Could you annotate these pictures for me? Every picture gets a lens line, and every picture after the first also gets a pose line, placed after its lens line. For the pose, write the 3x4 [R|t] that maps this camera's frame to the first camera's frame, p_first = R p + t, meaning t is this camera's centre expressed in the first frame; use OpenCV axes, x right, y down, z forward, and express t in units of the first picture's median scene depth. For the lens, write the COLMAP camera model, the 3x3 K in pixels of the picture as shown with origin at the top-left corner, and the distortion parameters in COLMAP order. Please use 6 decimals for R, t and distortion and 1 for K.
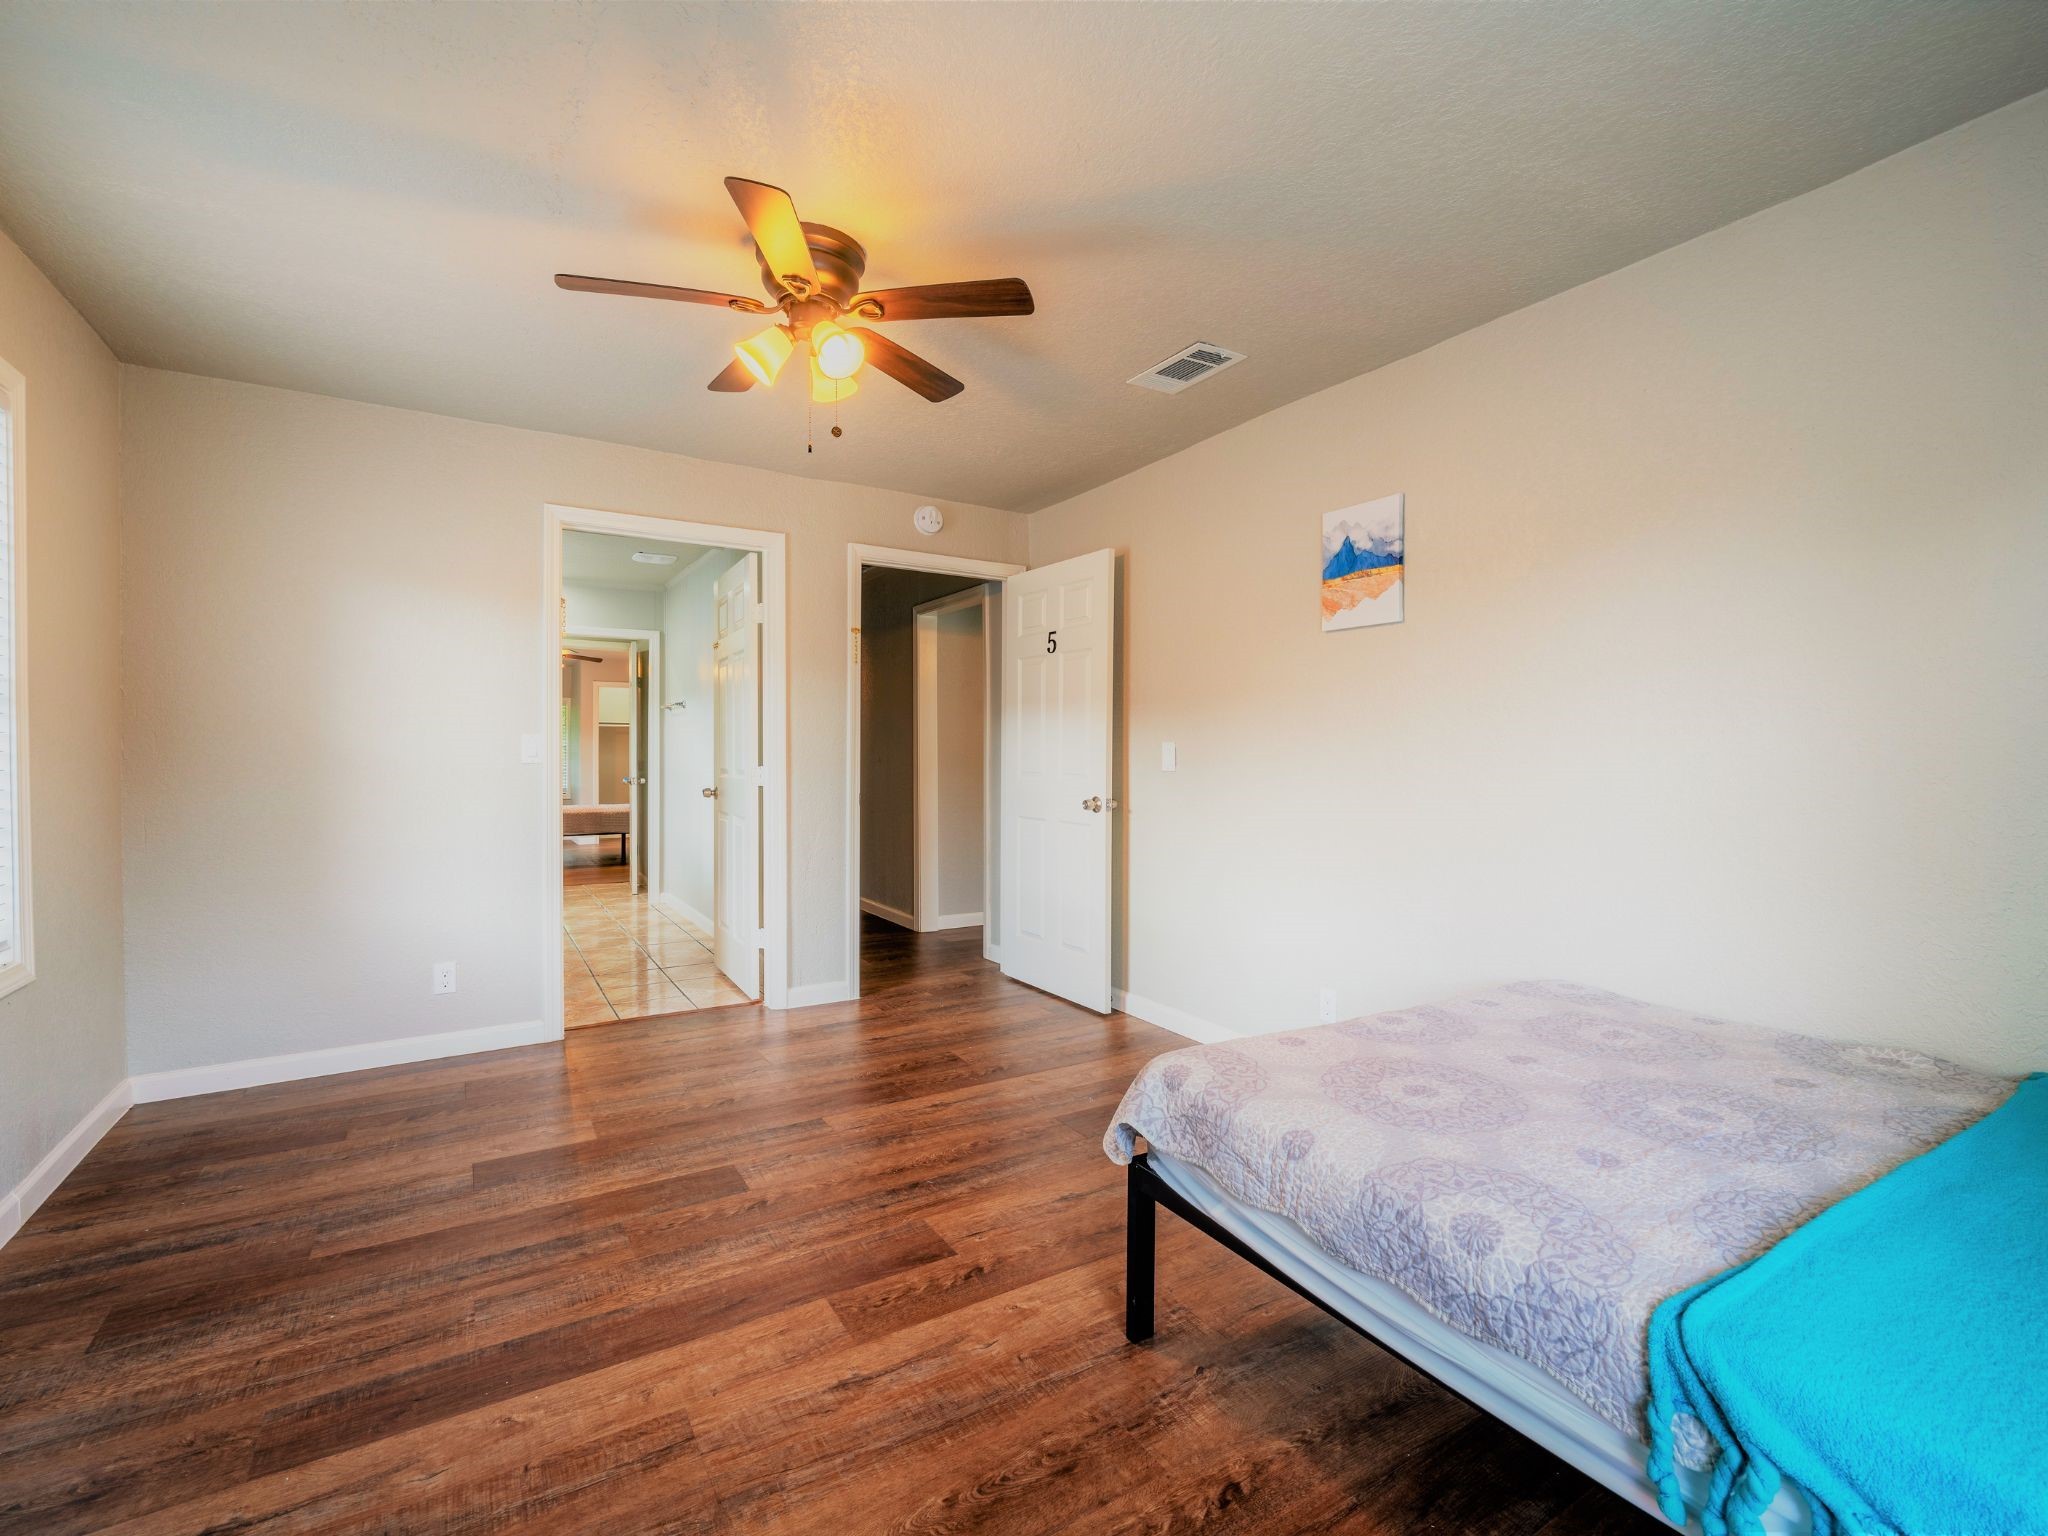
lens RADIAL K [[920.7, 0, 1019.6], [0, 920.7, 758.0], [0, 0, 1]] dist [-0.000197, -0.000058]
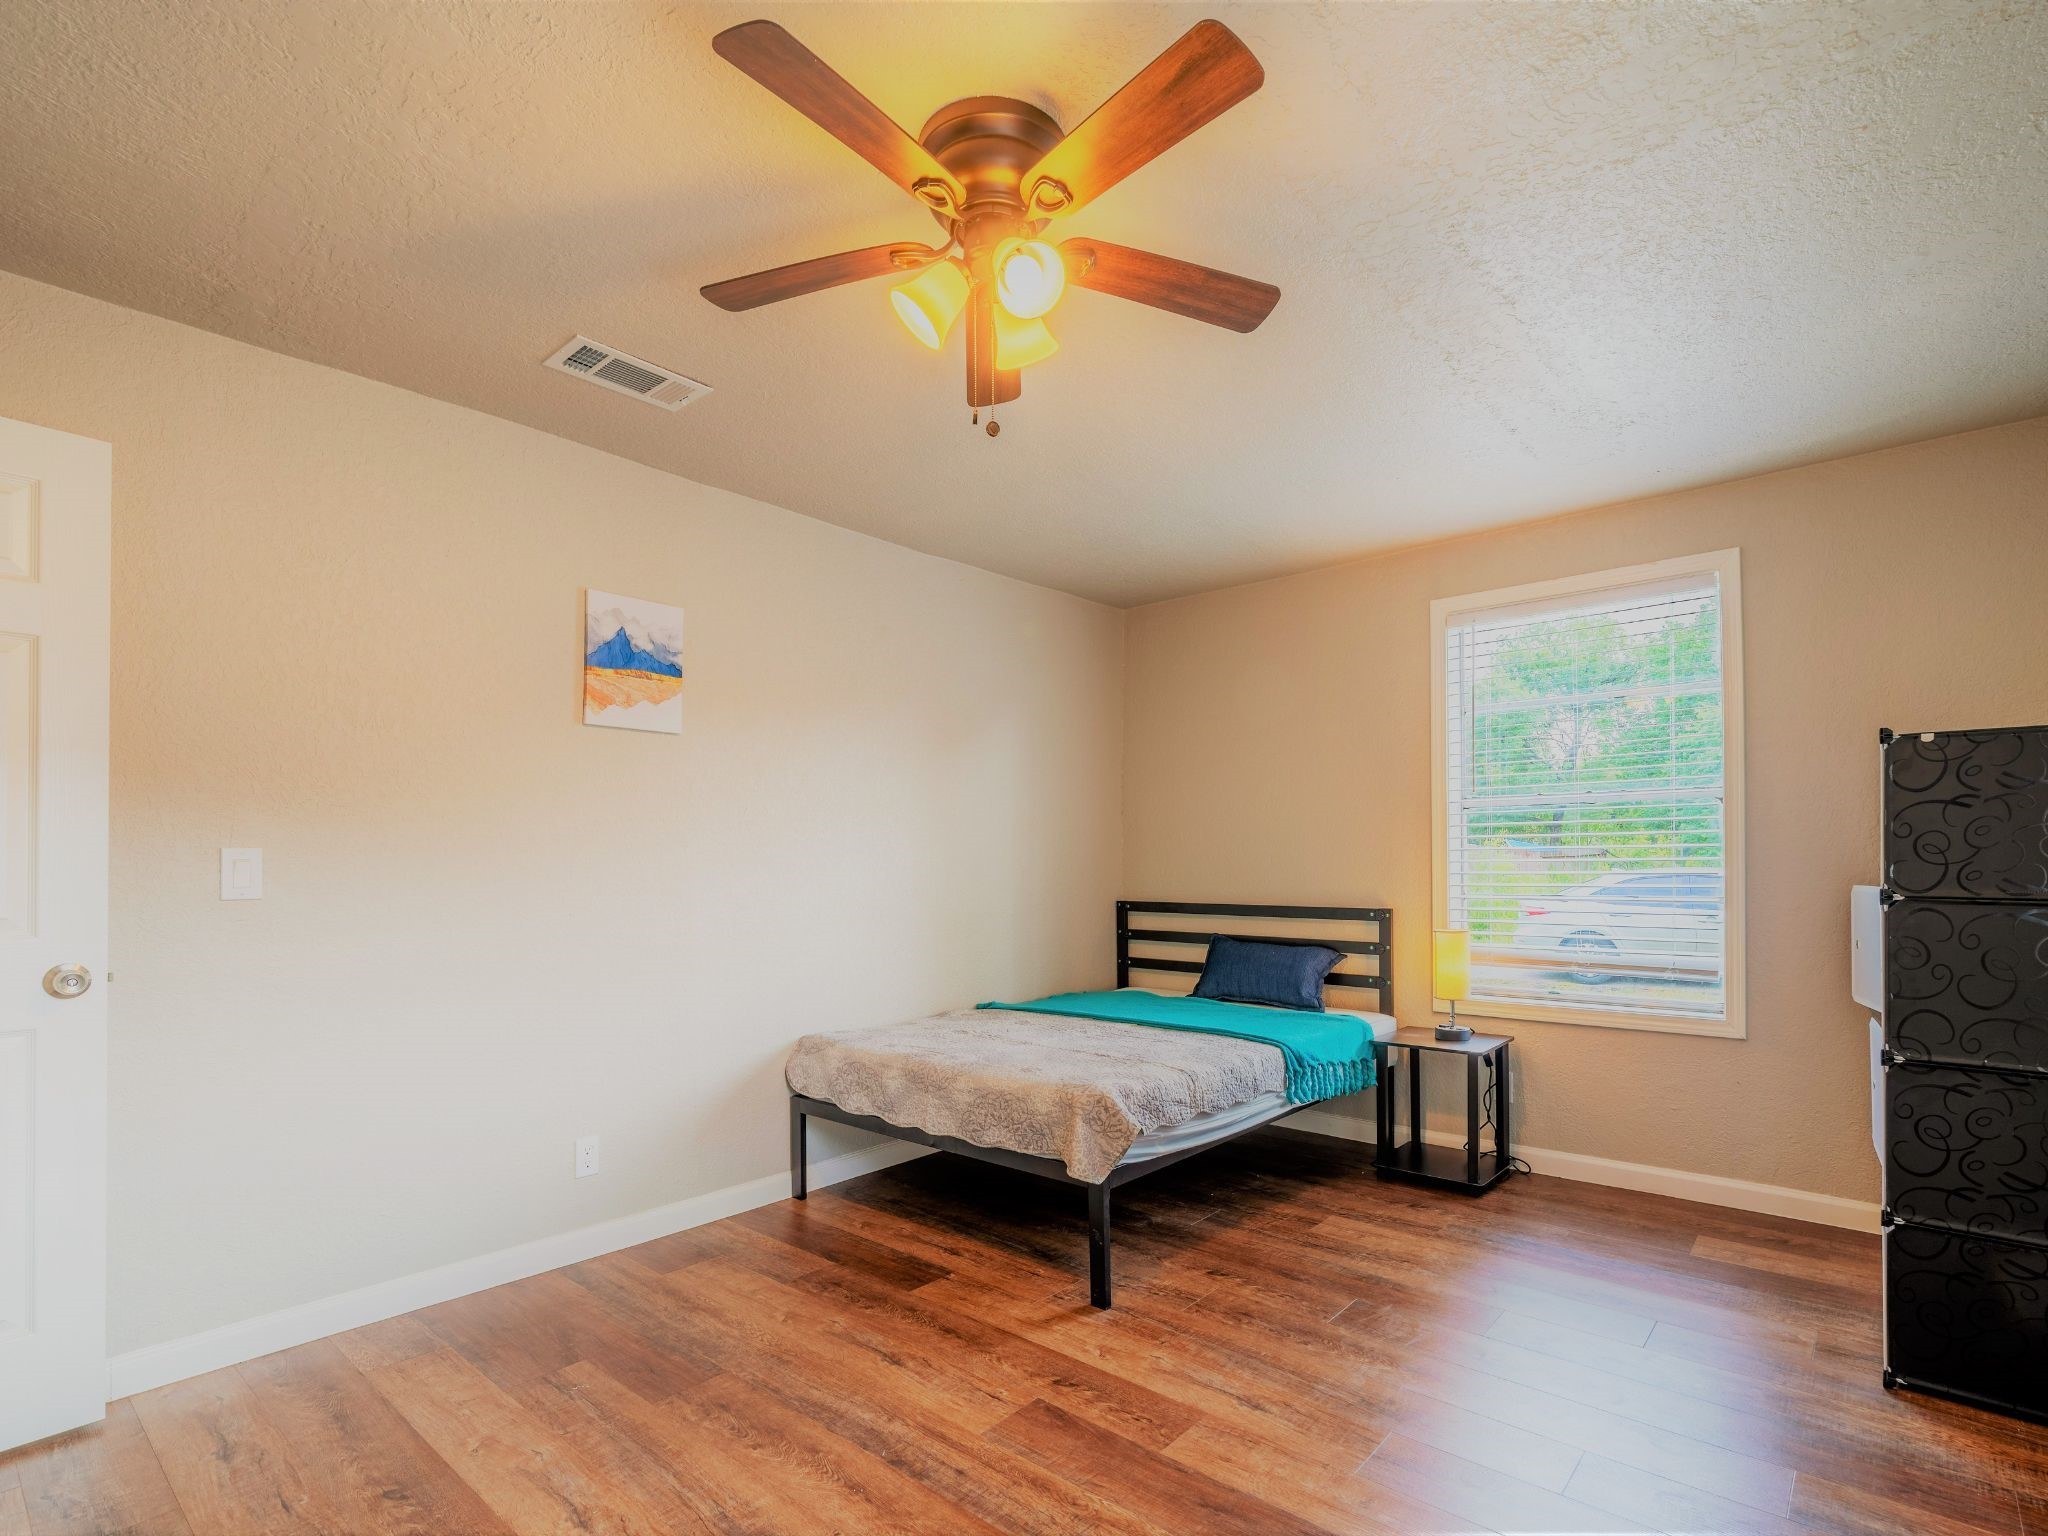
lens RADIAL K [[976.3, 0, 1094.8], [0, 976.3, 843.4], [0, 0, 1]] dist [-0.000739, -0.000133]
pose [[-0.334137, 0.015046, 0.942404, -0.833709], [0.008480, 0.999880, -0.012957, -0.010735], [-0.942486, 0.003662, -0.334224, 1.030056]]
